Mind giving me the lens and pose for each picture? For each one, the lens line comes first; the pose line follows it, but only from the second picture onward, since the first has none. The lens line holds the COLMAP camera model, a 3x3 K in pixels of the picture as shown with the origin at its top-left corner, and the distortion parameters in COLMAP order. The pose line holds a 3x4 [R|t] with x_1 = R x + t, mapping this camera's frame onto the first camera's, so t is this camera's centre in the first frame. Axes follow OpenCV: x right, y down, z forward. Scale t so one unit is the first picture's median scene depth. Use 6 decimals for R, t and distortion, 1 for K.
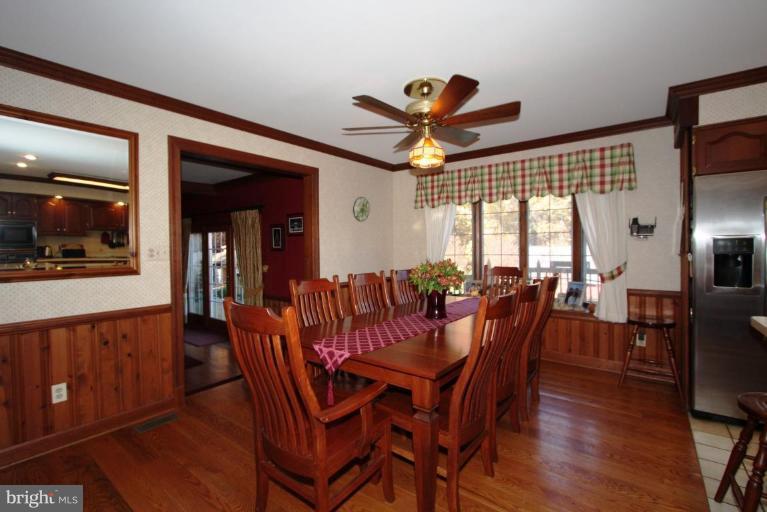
lens RADIAL K [[352.4, 0, 390.8], [0, 352.4, 255.8], [0, 0, 1]] dist [-0.028002, 0.001864]
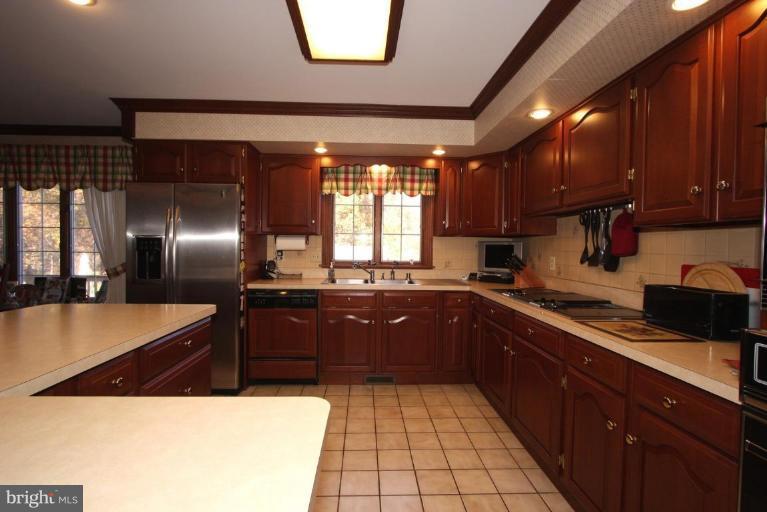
lens RADIAL K [[374.9, 0, 384.9], [0, 374.9, 257.5], [0, 0, 1]] dist [0.000547, -0.000983]
pose [[0.769805, 0.000541, 0.638278, 0.570621], [-0.005509, 0.999968, 0.005797, 0.003518], [-0.638255, -0.007979, 0.769784, -0.378754]]
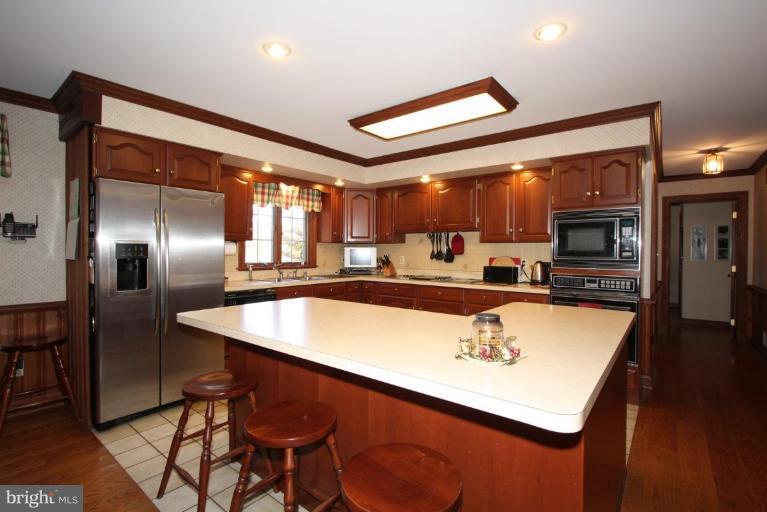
lens RADIAL K [[352.4, 0, 379.5], [0, 352.4, 253.9], [0, 0, 1]] dist [-0.028002, 0.001864]
pose [[0.027888, 0.002082, 0.999609, -0.036313], [0.018564, 0.999824, -0.002601, -0.002020], [-0.999439, 0.018630, 0.027844, 0.156265]]
